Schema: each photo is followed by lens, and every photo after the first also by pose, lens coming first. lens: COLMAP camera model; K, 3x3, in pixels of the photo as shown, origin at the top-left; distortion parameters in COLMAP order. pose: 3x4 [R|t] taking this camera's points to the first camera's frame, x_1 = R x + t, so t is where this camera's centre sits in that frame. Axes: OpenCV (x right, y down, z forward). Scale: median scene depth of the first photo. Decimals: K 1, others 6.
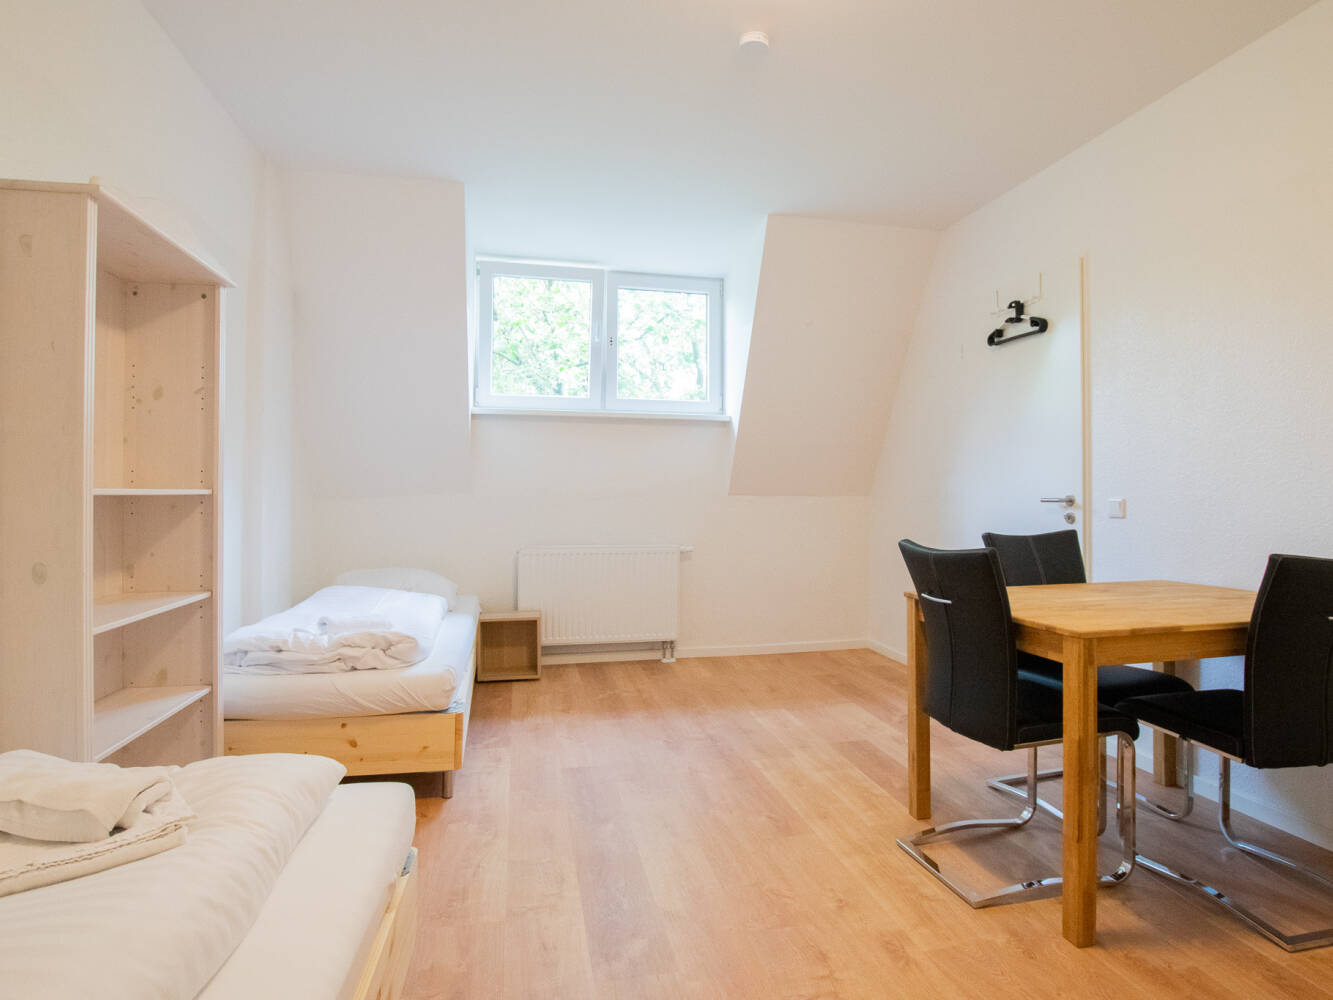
lens RADIAL K [[726.0, 0, 666.5], [0, 726.0, 500.0], [0, 0, 1]] dist [-0.033934, -0.000315]
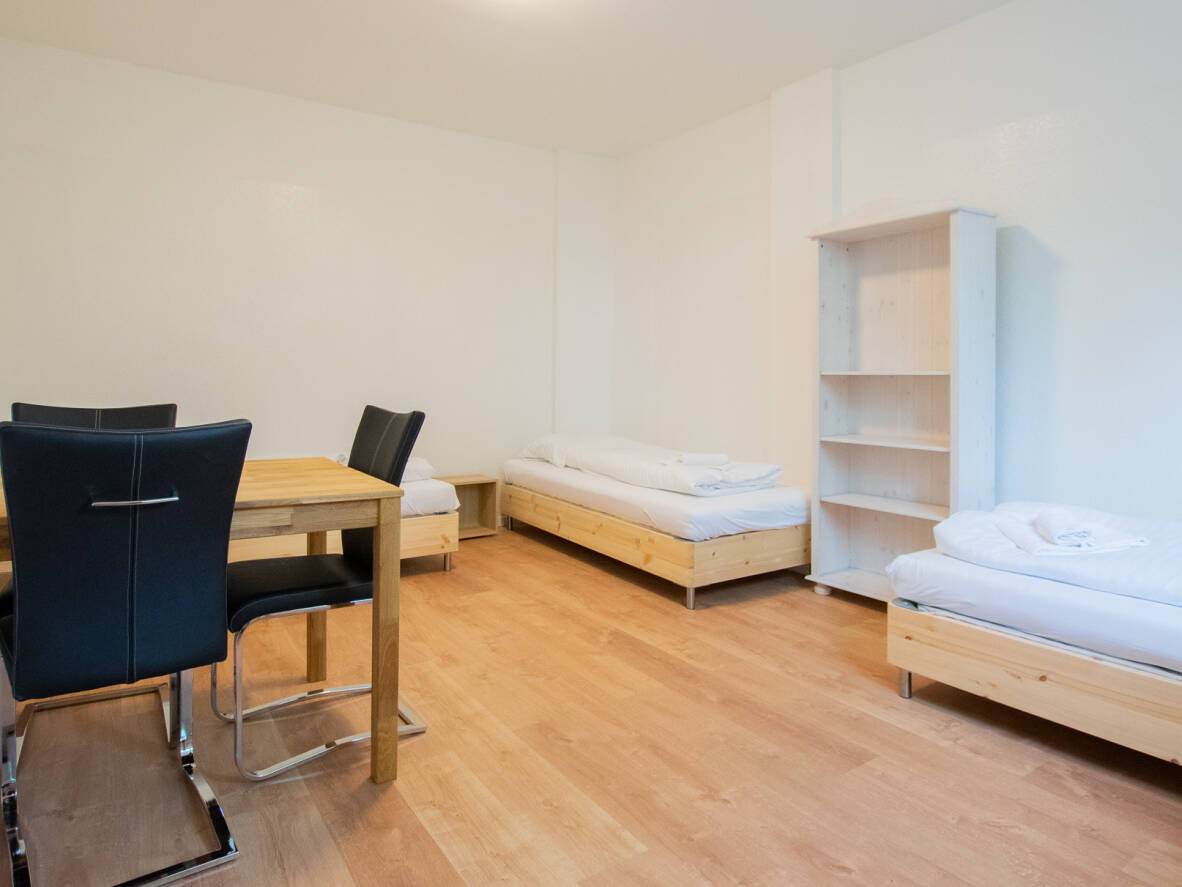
lens RADIAL K [[643.7, 0, 591.0], [0, 643.7, 443.5], [0, 0, 1]] dist [-0.033934, -0.000315]
pose [[-0.921971, 0.018720, -0.386807, 0.390185], [-0.018958, 0.995452, 0.093362, 0.020960], [0.386795, 0.093410, -0.917422, 1.620506]]
